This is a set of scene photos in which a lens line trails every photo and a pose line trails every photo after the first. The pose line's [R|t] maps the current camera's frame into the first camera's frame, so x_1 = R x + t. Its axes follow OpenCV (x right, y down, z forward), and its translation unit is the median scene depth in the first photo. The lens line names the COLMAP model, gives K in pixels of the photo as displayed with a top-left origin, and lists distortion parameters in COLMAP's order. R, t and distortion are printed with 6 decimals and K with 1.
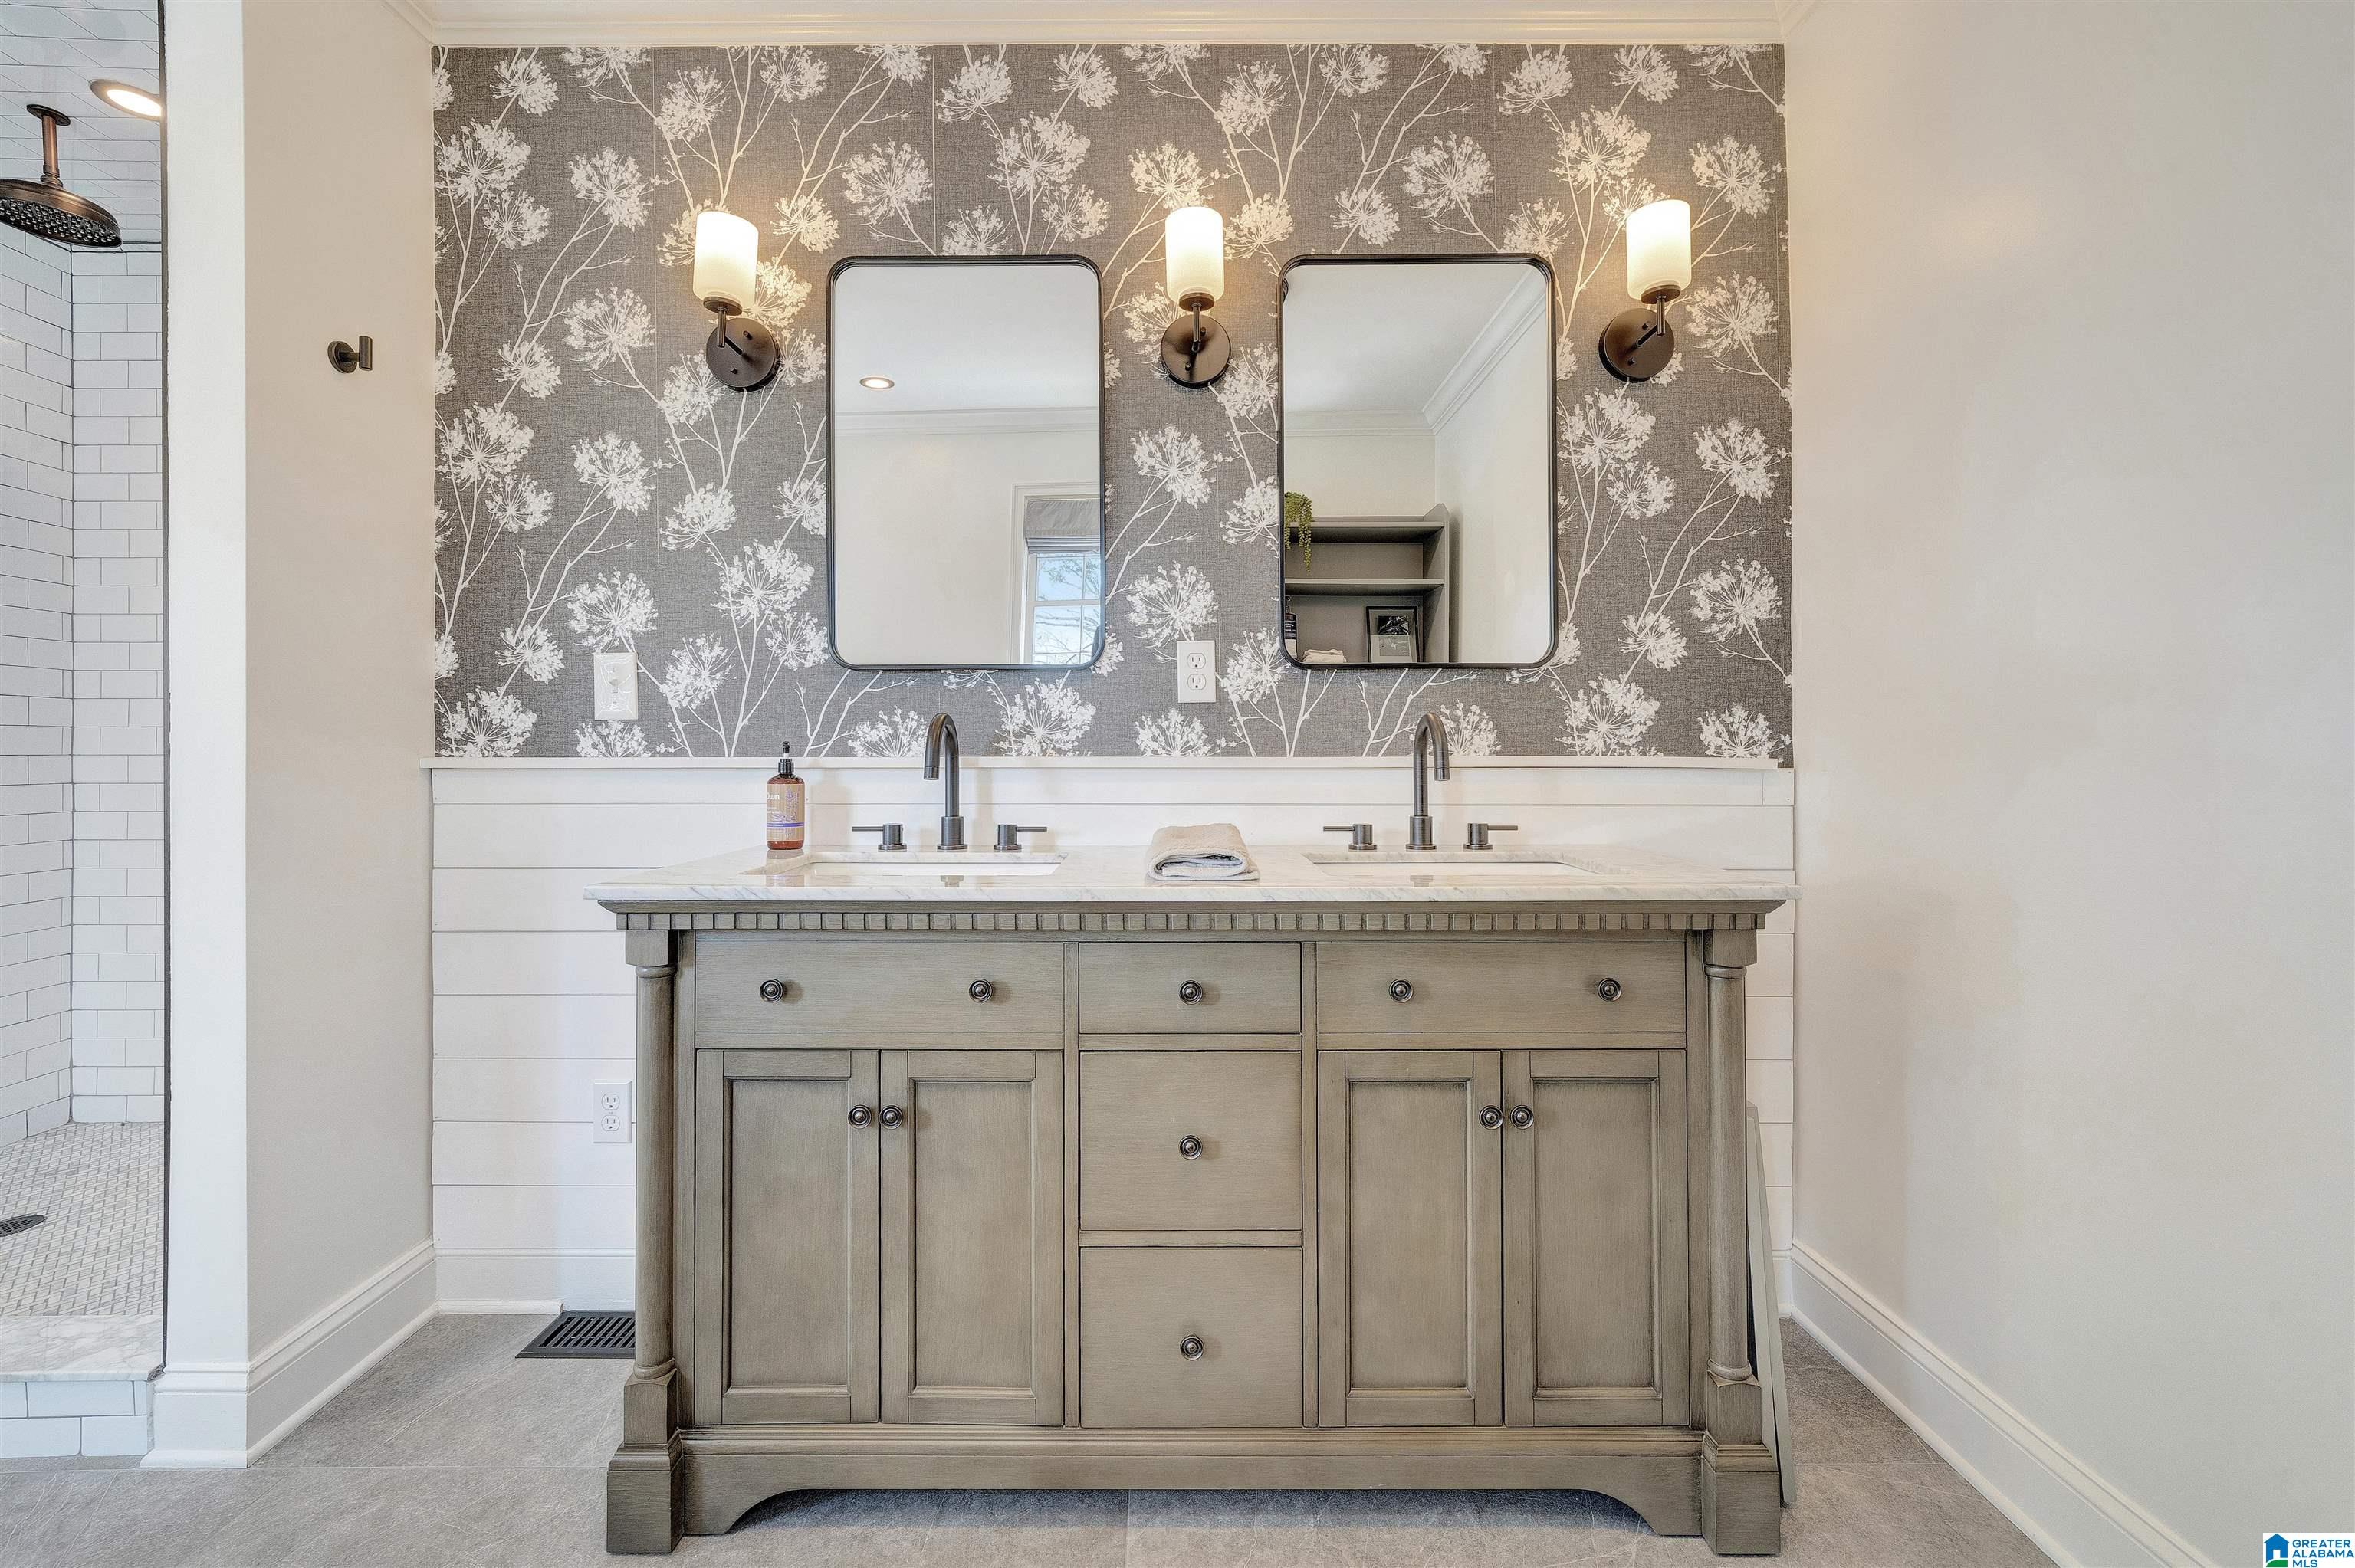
lens RADIAL K [[955.2, 0, 1245.1], [0, 955.2, 753.7], [0, 0, 1]] dist [-0.003159, 0.000901]
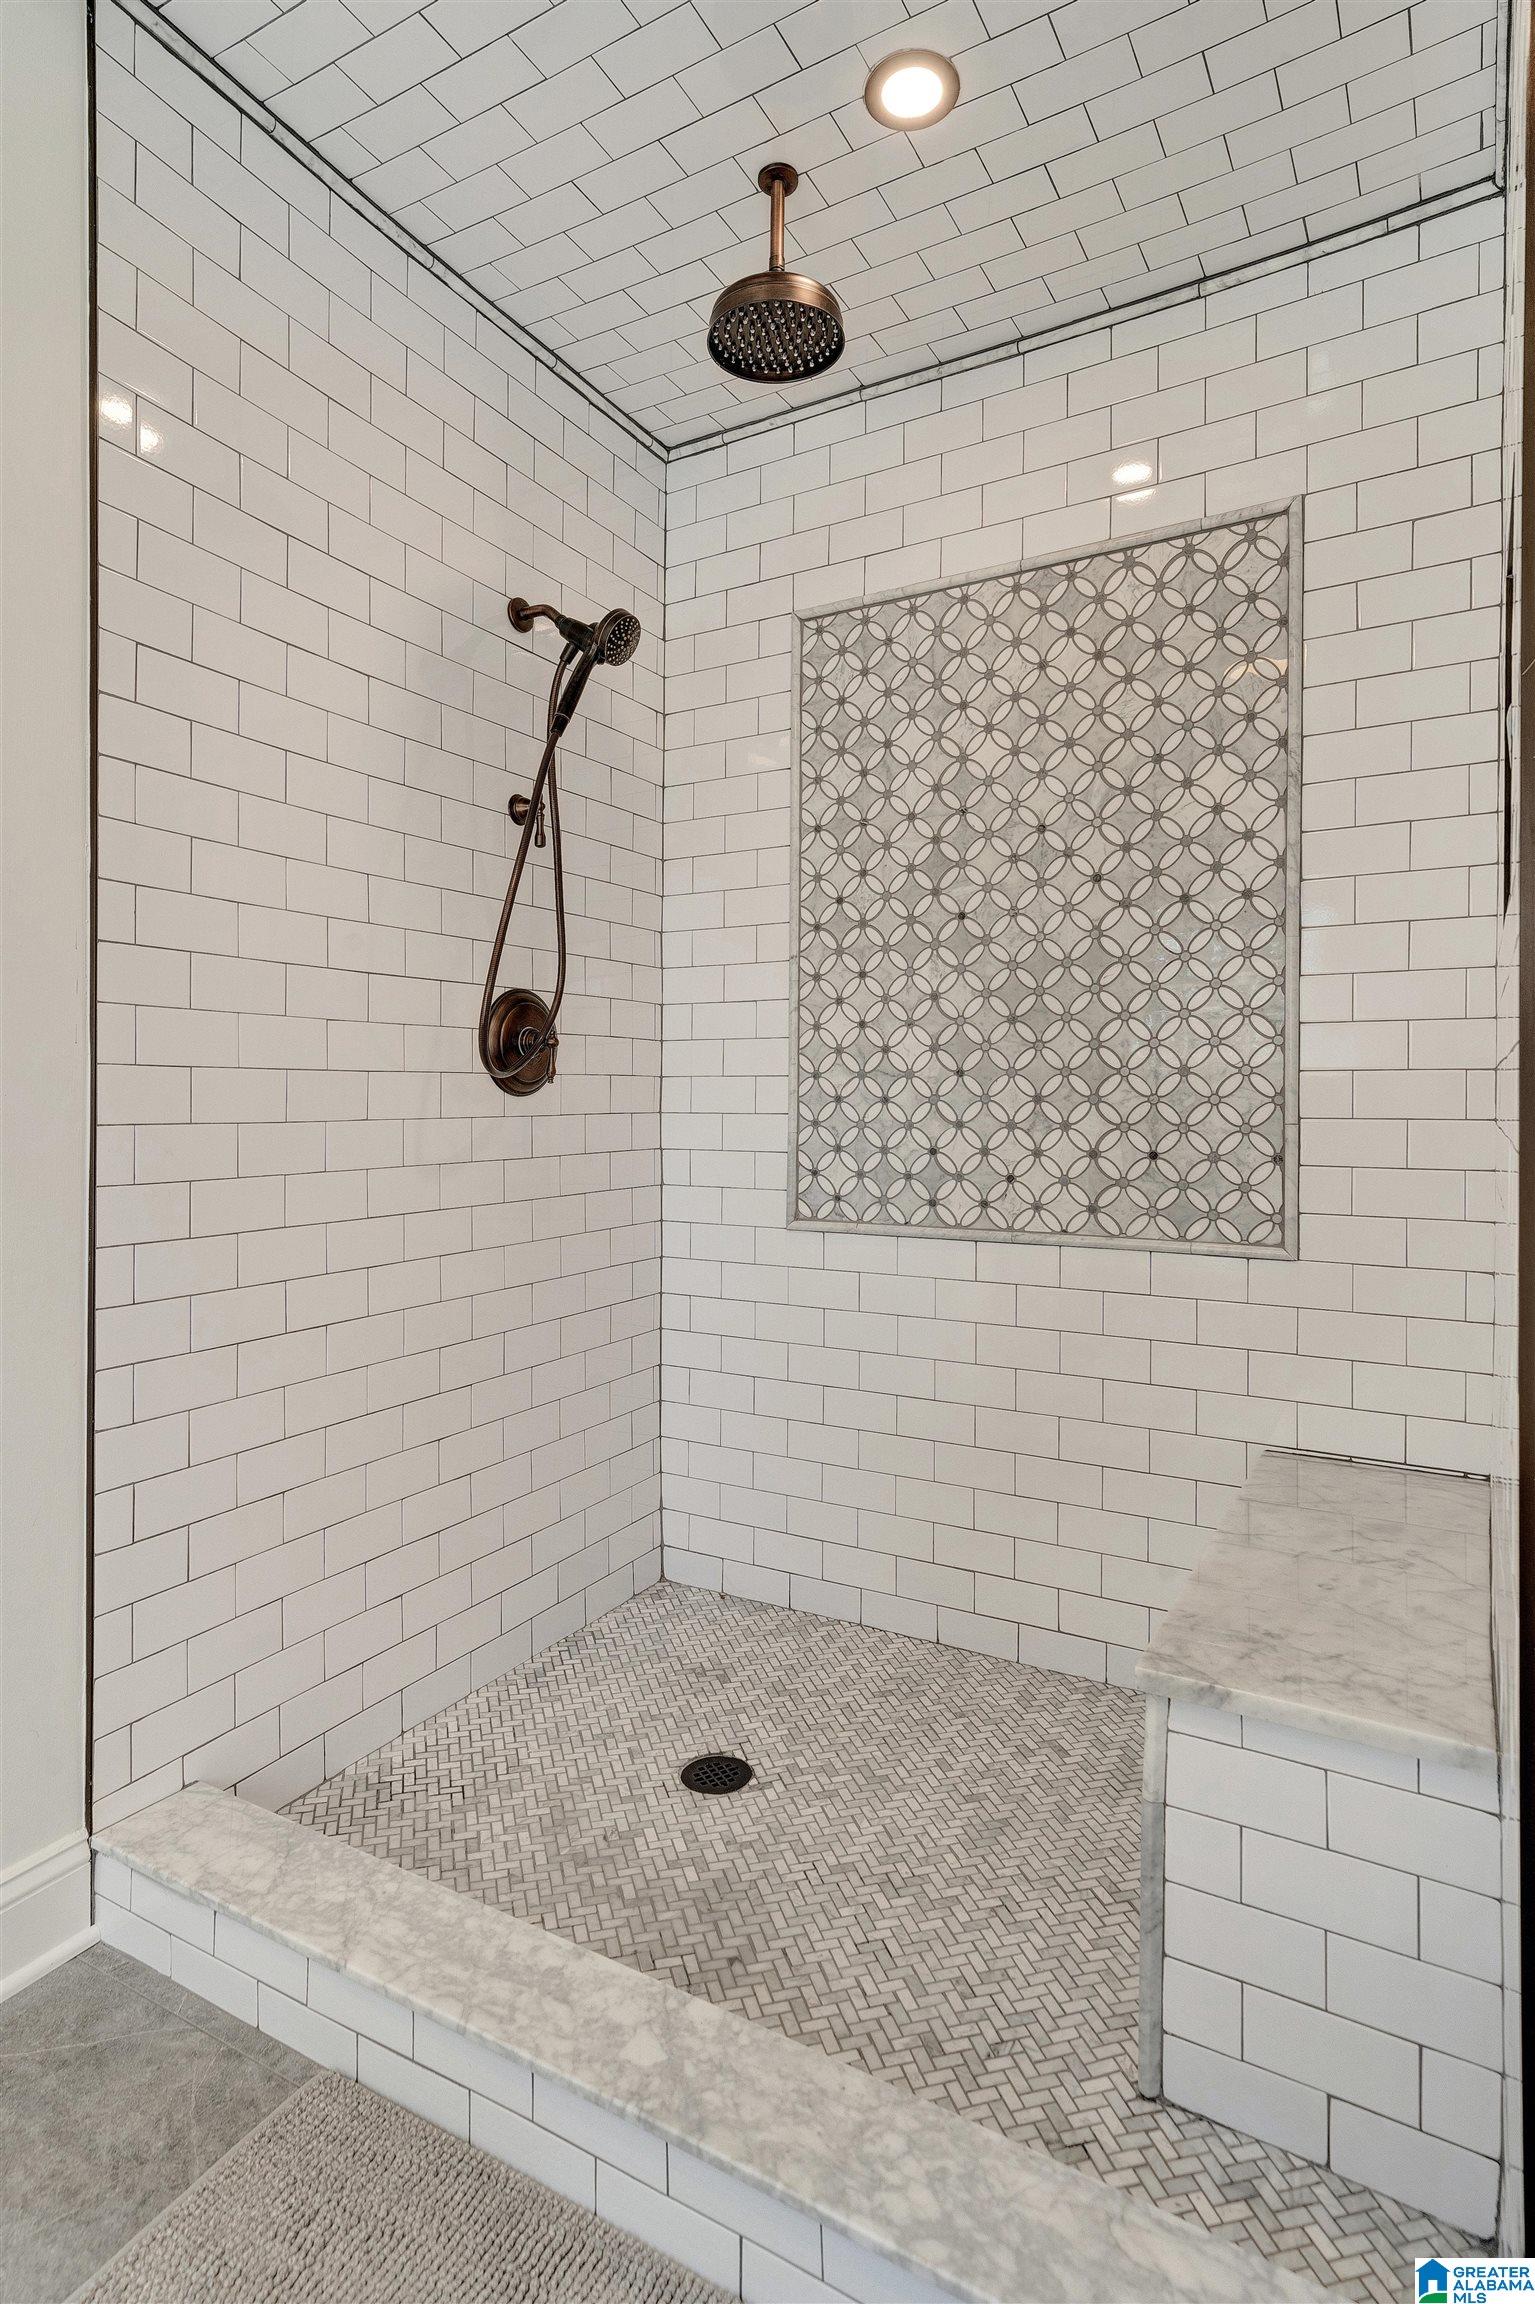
lens RADIAL K [[1179.0, 0, 794.8], [0, 1179.0, 1114.5], [0, 0, 1]] dist [0.016242, 0.003899]
pose [[0.876387, 0.007284, -0.481552, -0.963743], [-0.000570, 0.999901, 0.014088, -0.015285], [0.481607, -0.012072, 0.876304, 0.291306]]
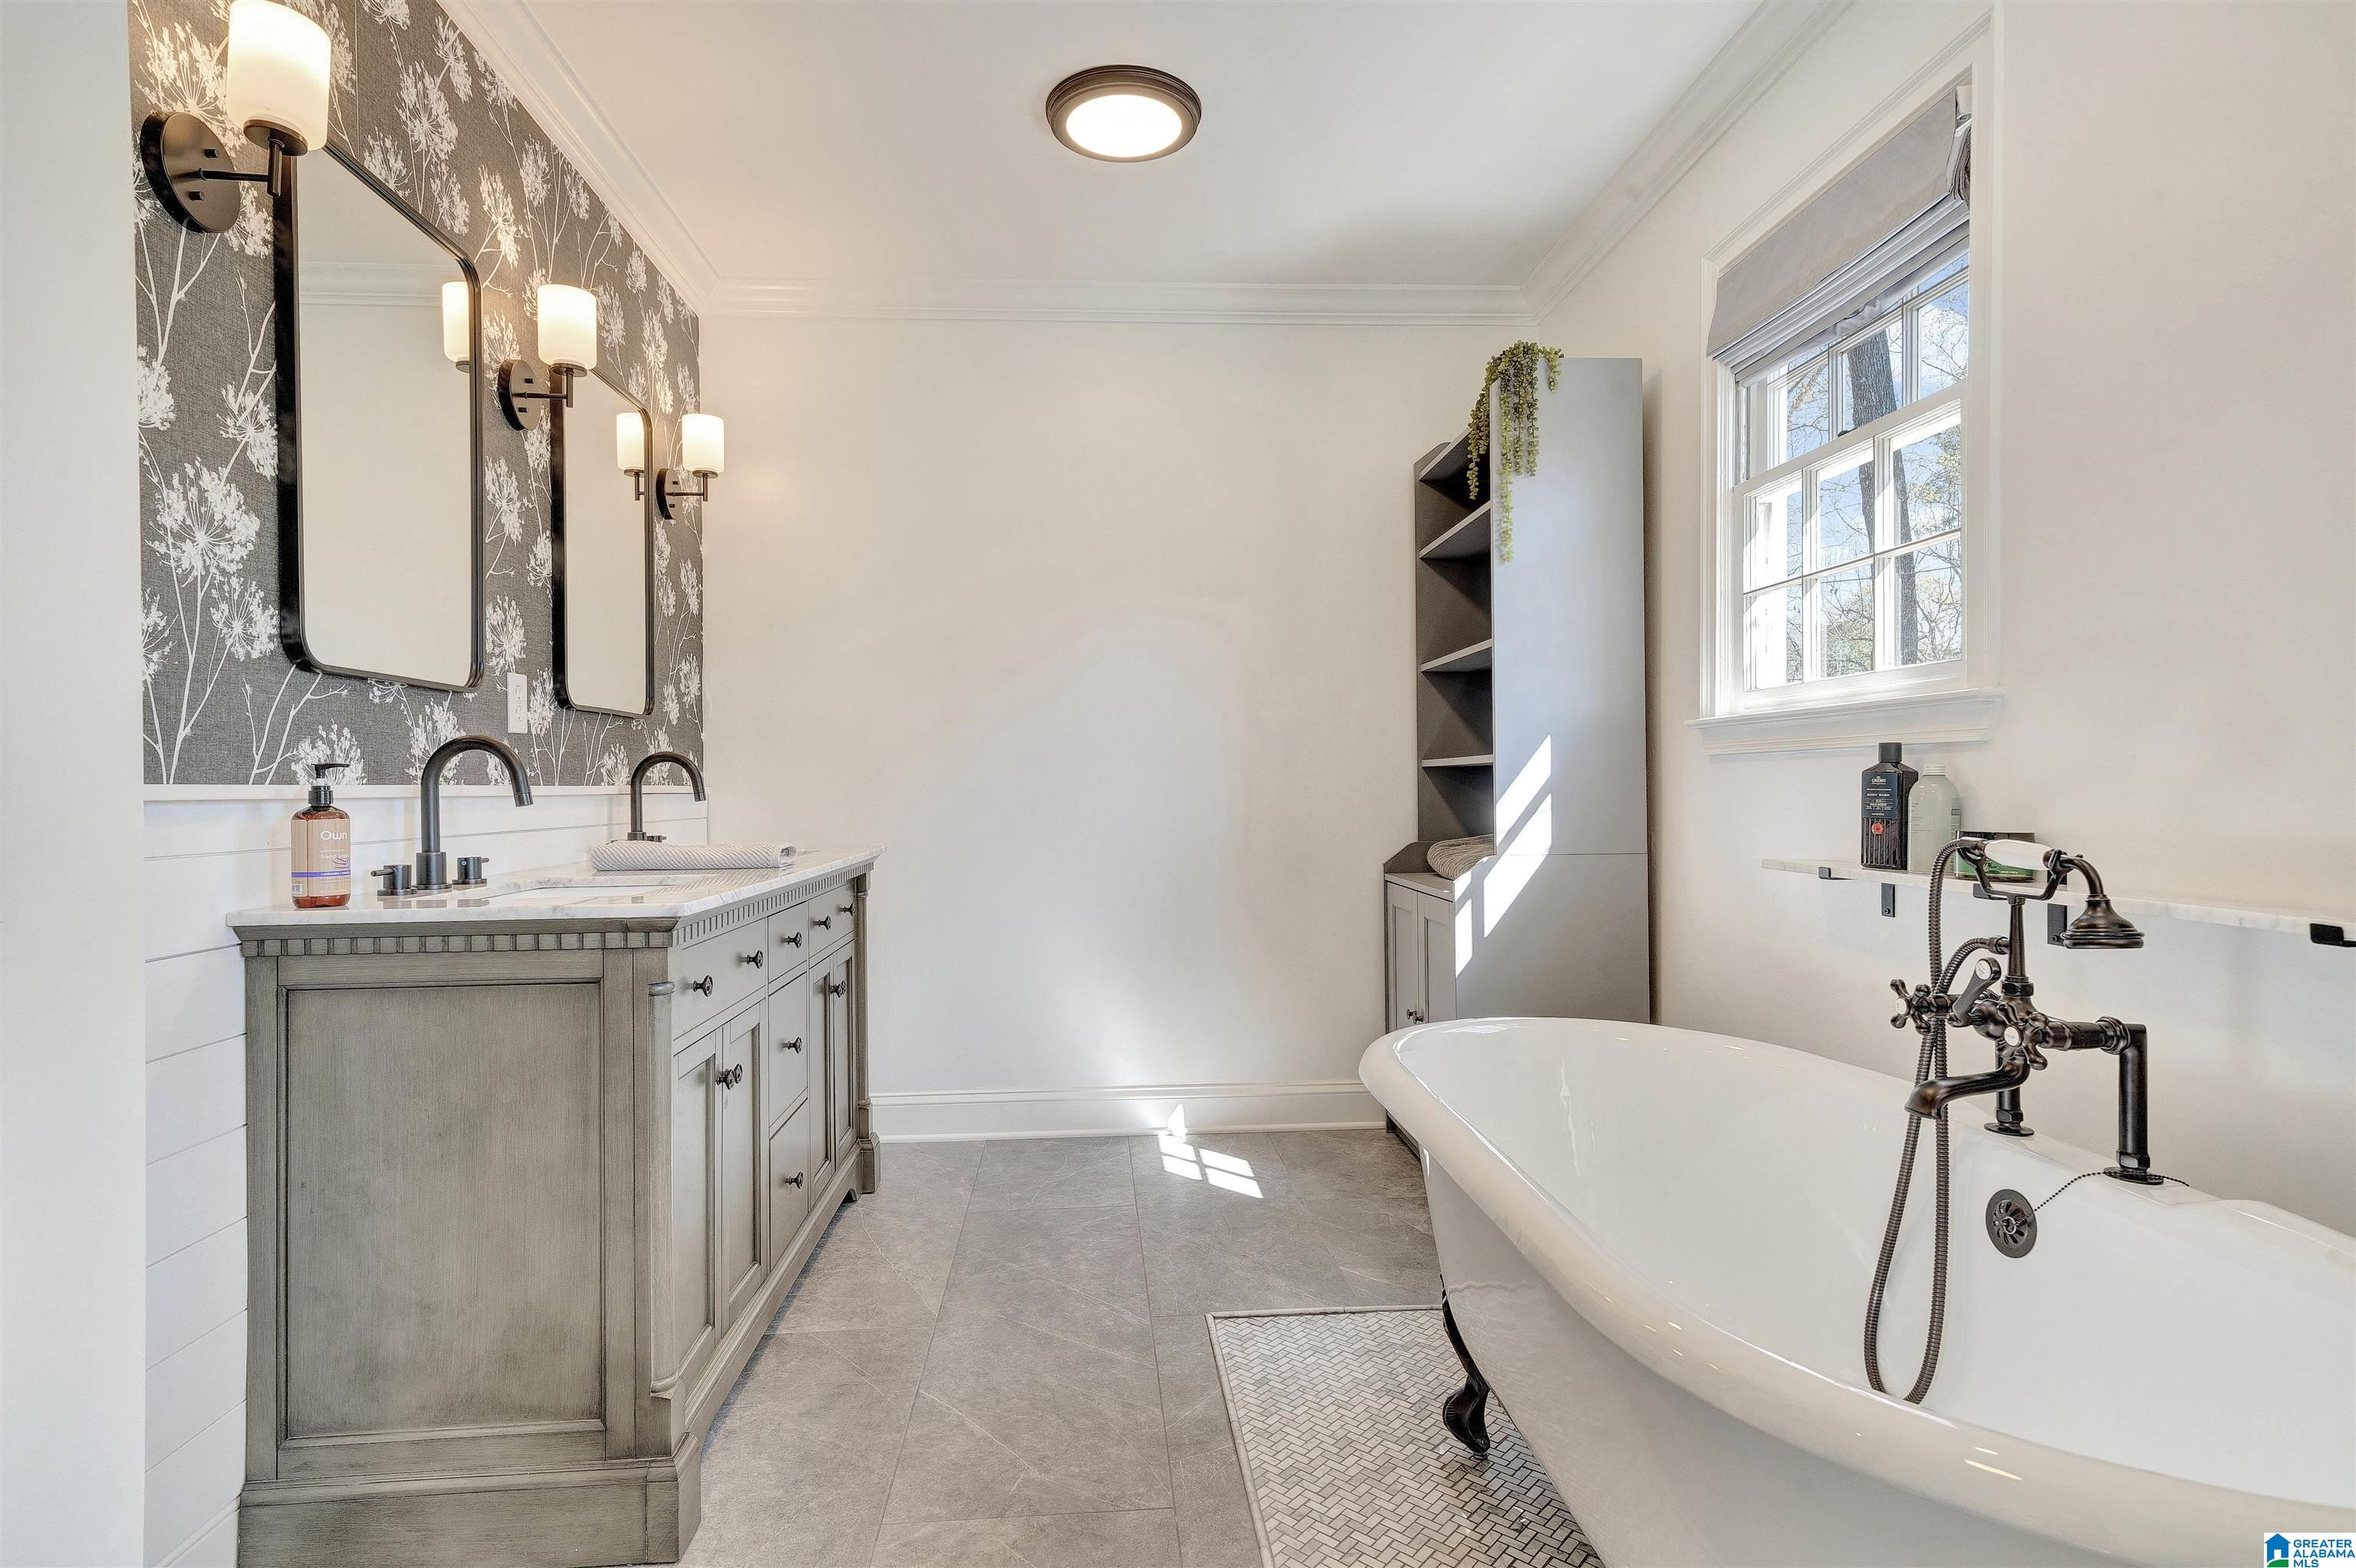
lens RADIAL K [[1205.5, 0, 1187.7], [0, 1205.5, 790.4], [0, 0, 1]] dist [0.016242, 0.003899]
pose [[-0.084059, -0.002003, 0.996459, -1.424178], [-0.000218, 0.999998, 0.001992, 0.006287], [-0.996461, -0.000050, -0.084059, 0.383740]]
